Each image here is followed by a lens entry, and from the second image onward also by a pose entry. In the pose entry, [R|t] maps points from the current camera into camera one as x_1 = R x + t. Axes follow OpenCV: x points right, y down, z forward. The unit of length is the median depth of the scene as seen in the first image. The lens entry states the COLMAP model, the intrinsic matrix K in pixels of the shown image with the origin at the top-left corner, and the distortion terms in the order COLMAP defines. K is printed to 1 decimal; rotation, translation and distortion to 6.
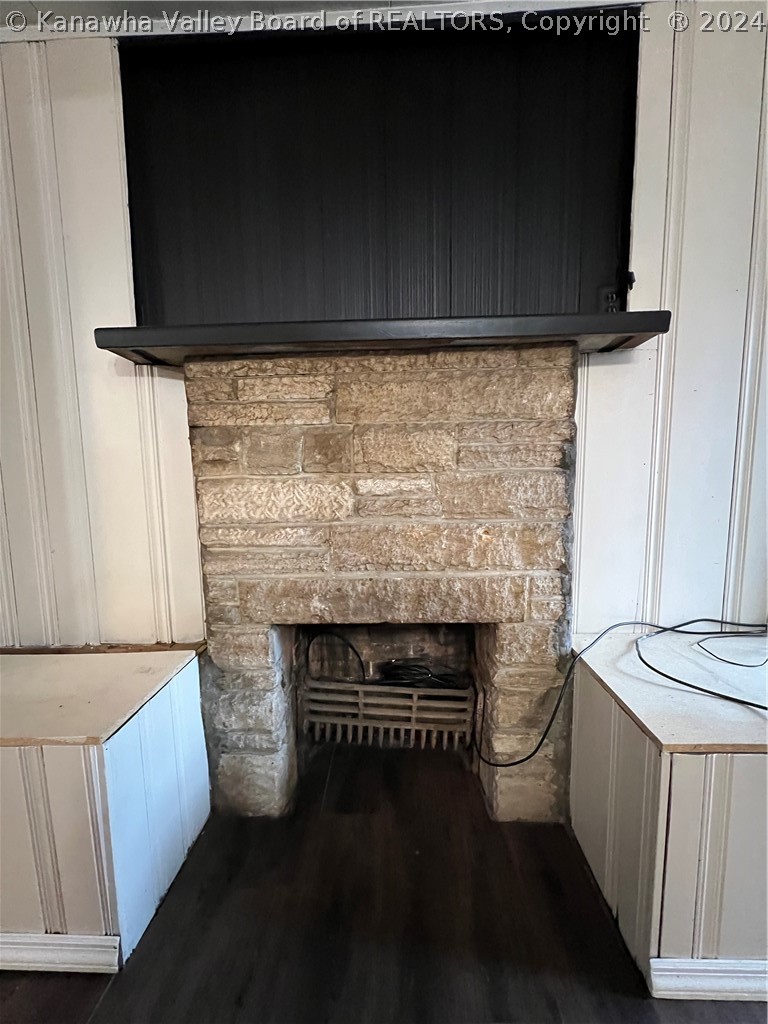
lens RADIAL K [[410.5, 0, 387.8], [0, 410.5, 510.6], [0, 0, 1]] dist [0.002409, 0.000044]
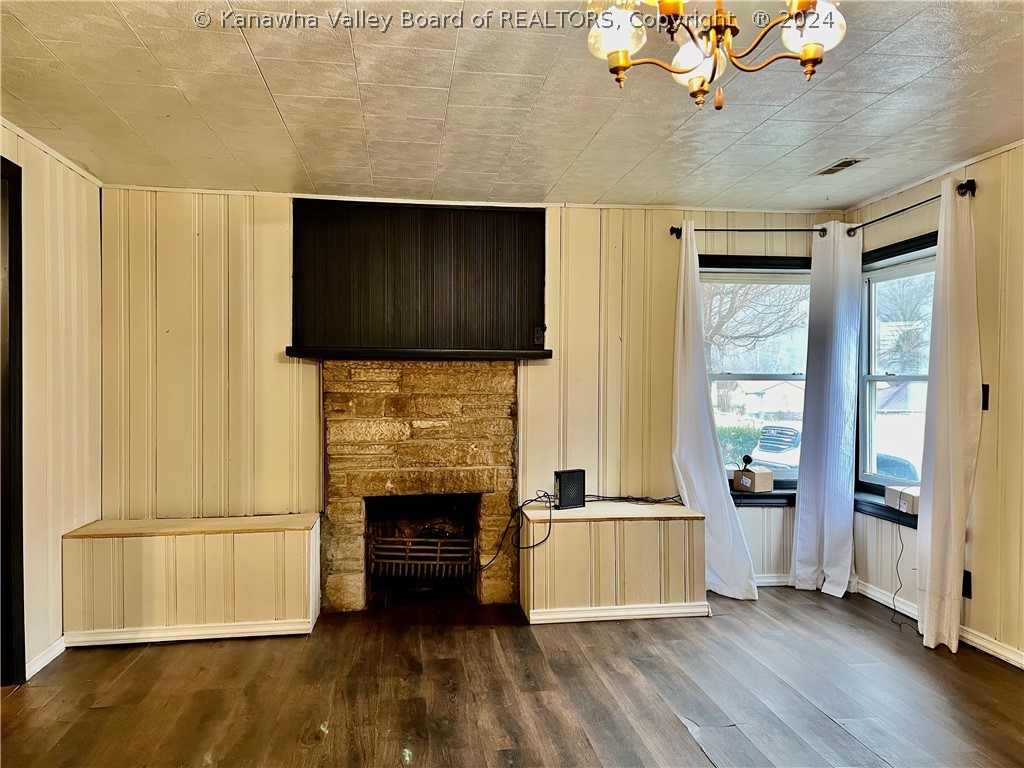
lens RADIAL K [[769.7, 0, 519.4], [0, 769.7, 379.7], [0, 0, 1]] dist [0.102081, -0.000569]
pose [[0.985369, 0.019521, 0.169312, -0.199949], [-0.001238, 0.994213, -0.107420, 0.129482], [-0.170429, 0.105639, 0.979691, -2.790989]]
